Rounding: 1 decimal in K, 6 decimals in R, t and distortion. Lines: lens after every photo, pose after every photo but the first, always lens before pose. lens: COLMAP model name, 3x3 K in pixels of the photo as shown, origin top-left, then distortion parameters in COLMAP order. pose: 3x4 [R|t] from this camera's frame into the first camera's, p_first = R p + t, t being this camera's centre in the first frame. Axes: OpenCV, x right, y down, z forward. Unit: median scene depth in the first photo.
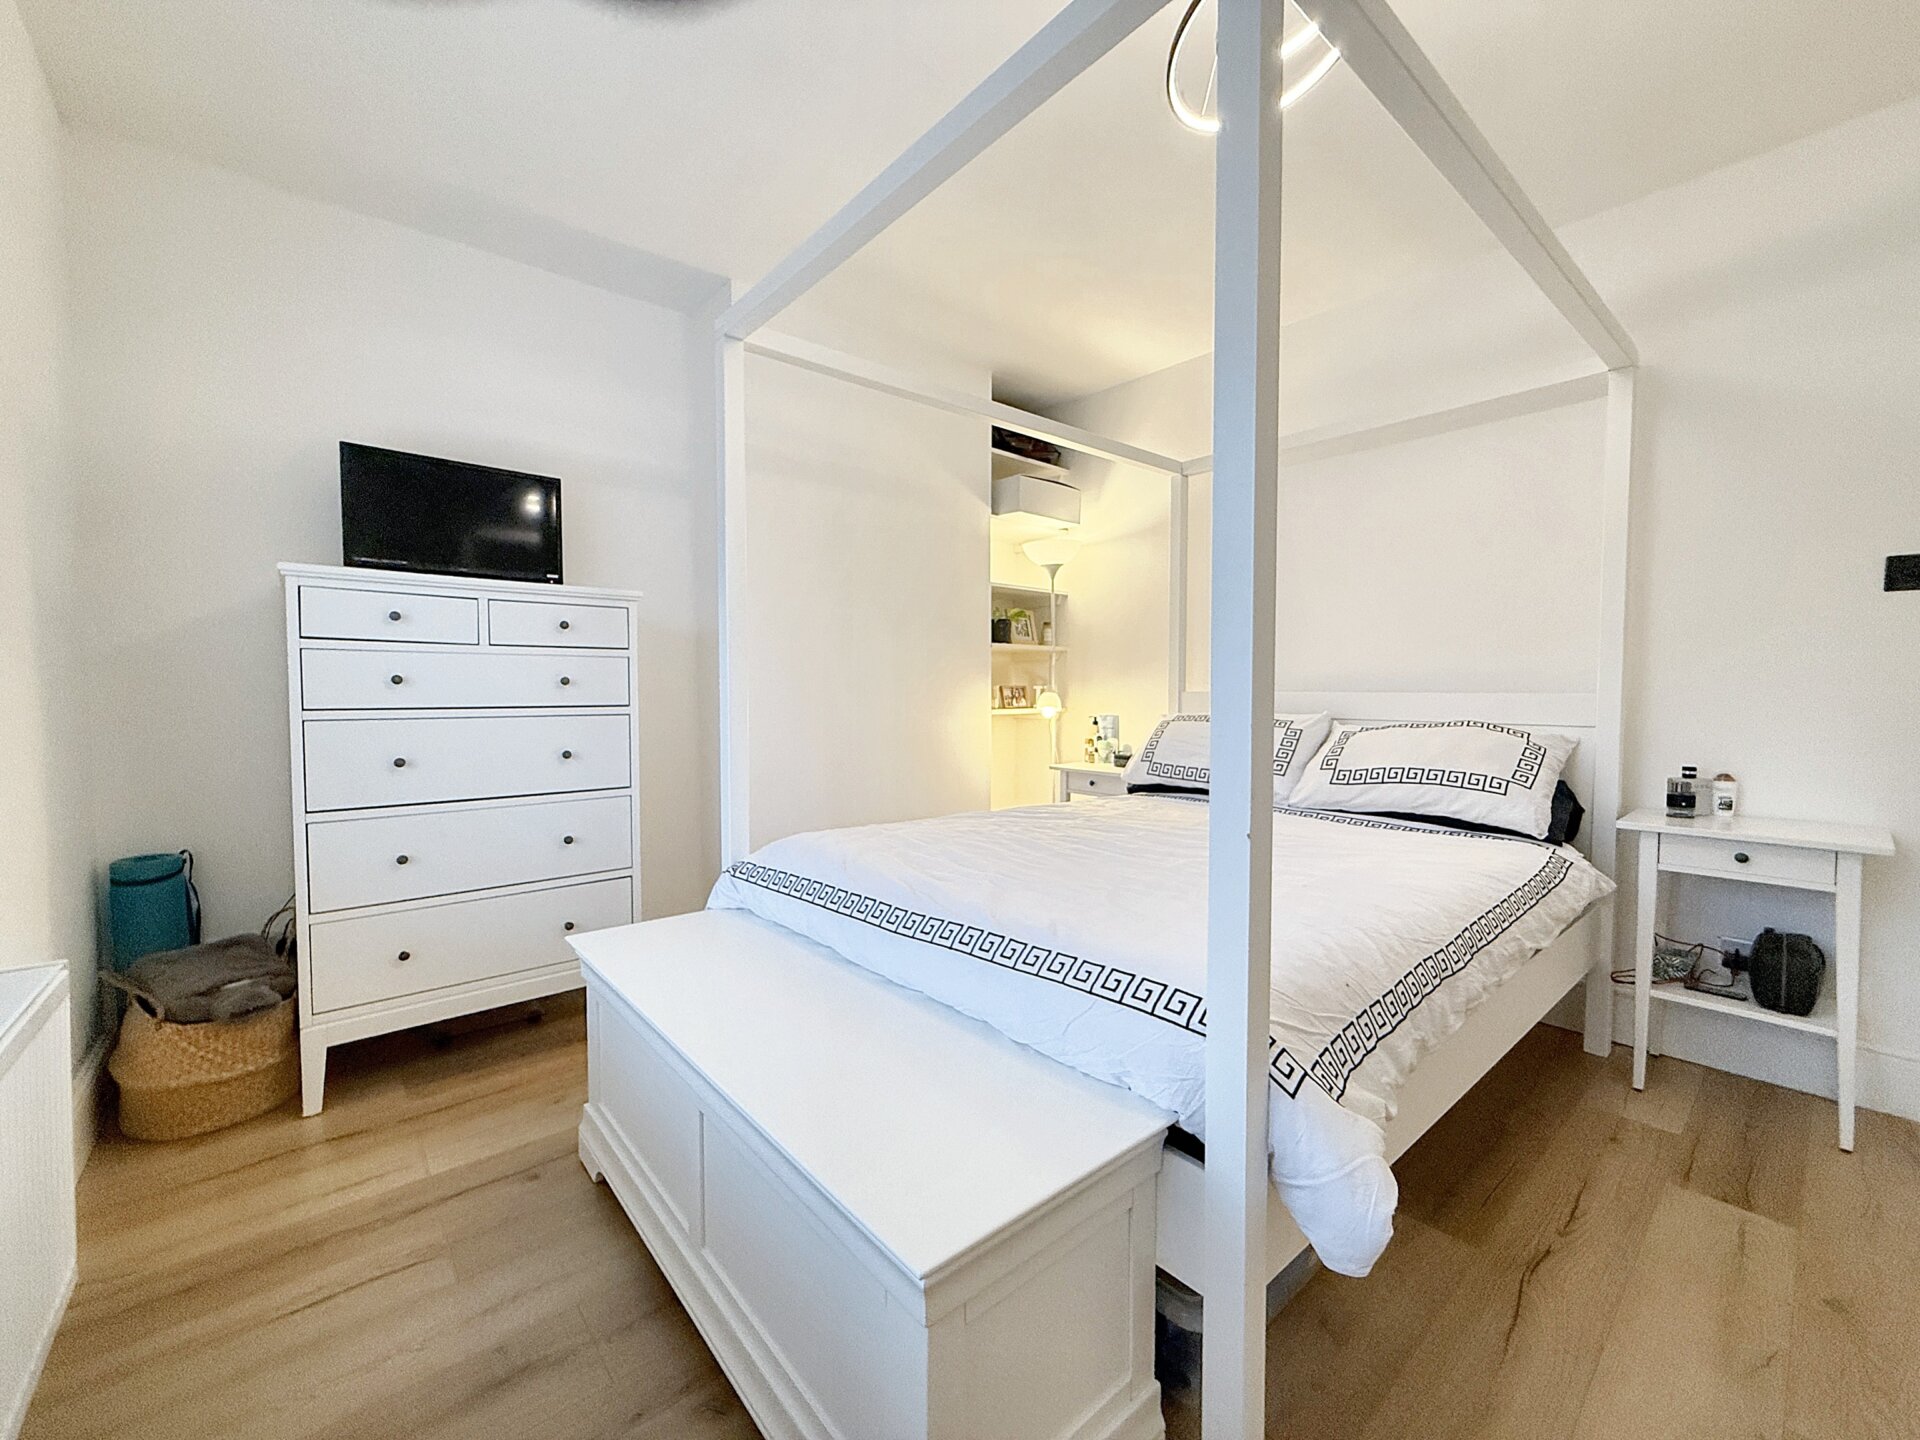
lens RADIAL K [[769.6, 0, 953.7], [0, 769.6, 718.6], [0, 0, 1]] dist [-0.000111, 0.000039]
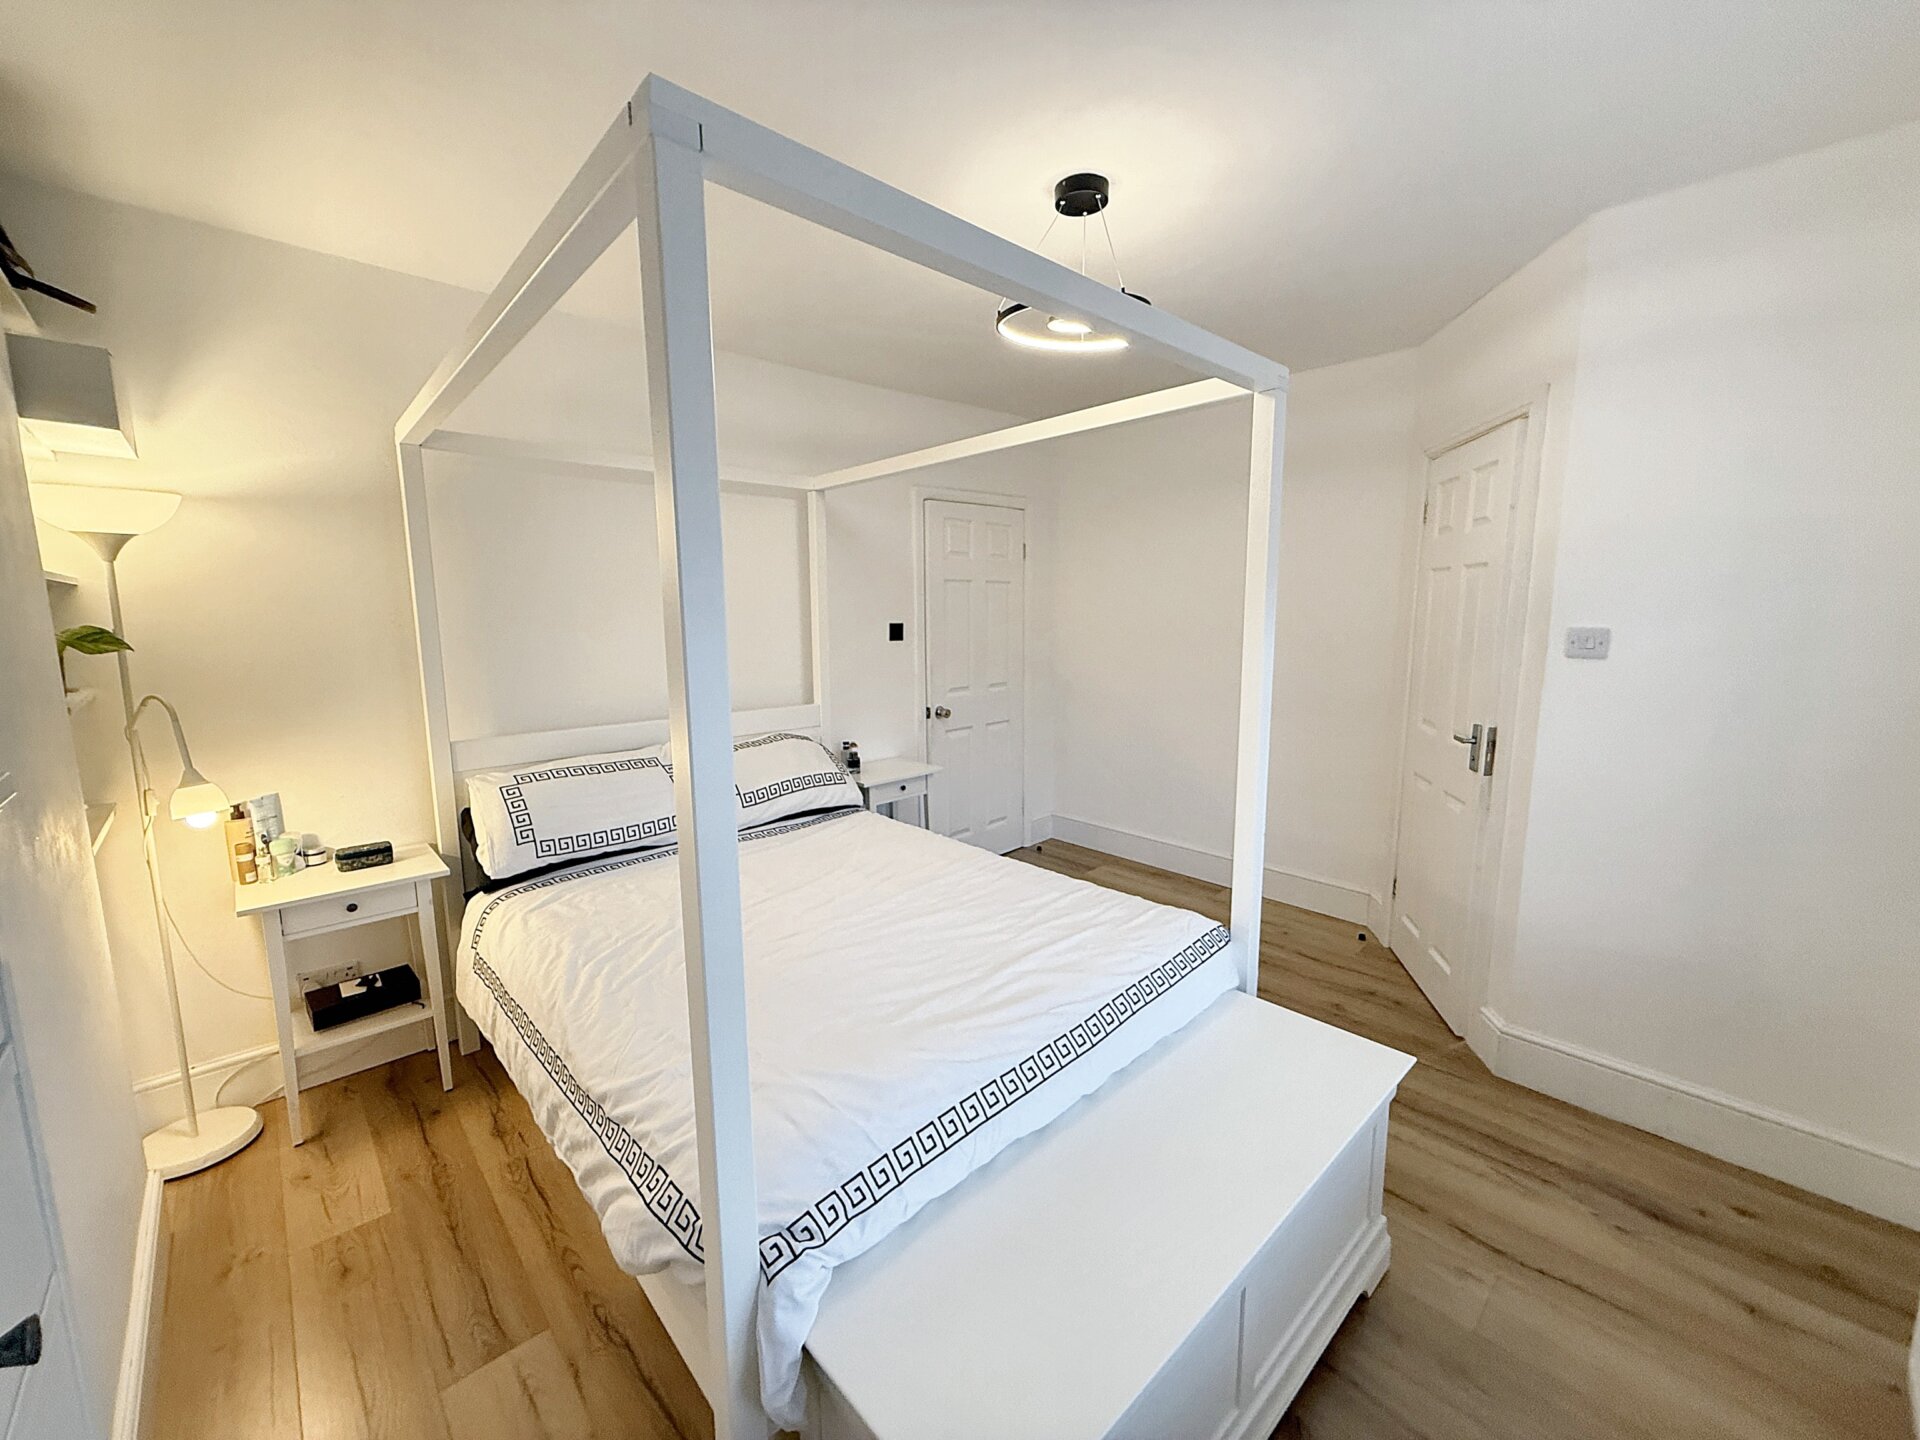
lens RADIAL K [[769.6, 0, 953.7], [0, 769.6, 718.6], [0, 0, 1]] dist [-0.000111, 0.000039]
pose [[-0.037502, -0.145458, 0.988653, -0.614340], [0.044676, 0.988116, 0.147073, -0.194753], [-0.998297, 0.049684, -0.030558, 0.700325]]
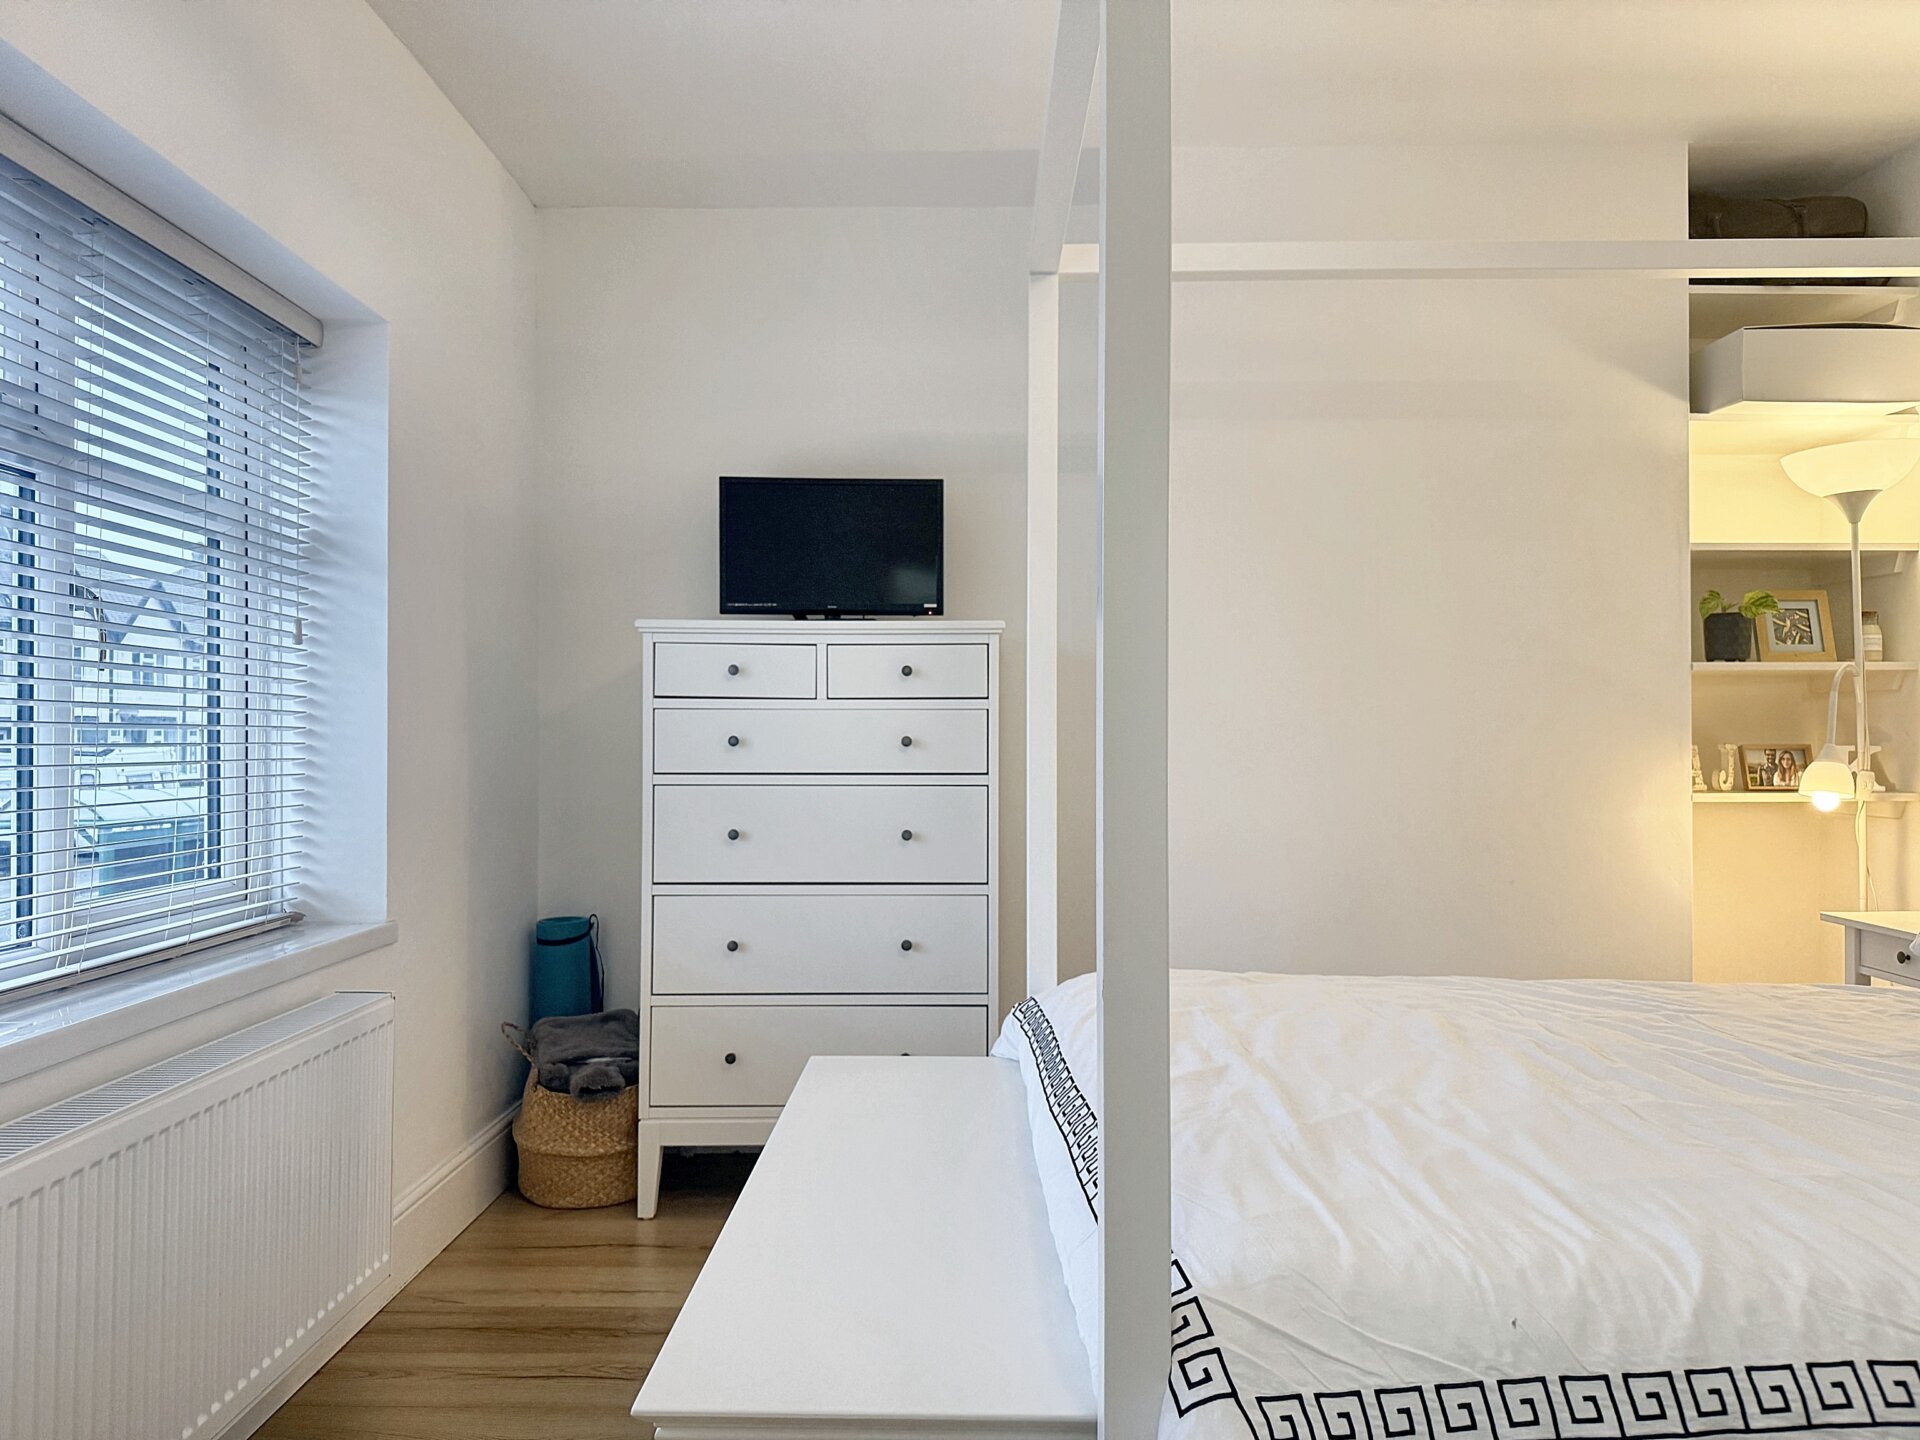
lens RADIAL K [[1348.7, 0, 960.0], [0, 1348.7, 720.0], [0, 0, 1]] dist [0.029697, -0.004528]
pose [[0.757124, -0.008853, -0.653211, 0.394038], [-0.025065, 0.998778, -0.042588, -0.012703], [0.652790, 0.048617, 0.755977, -0.001628]]
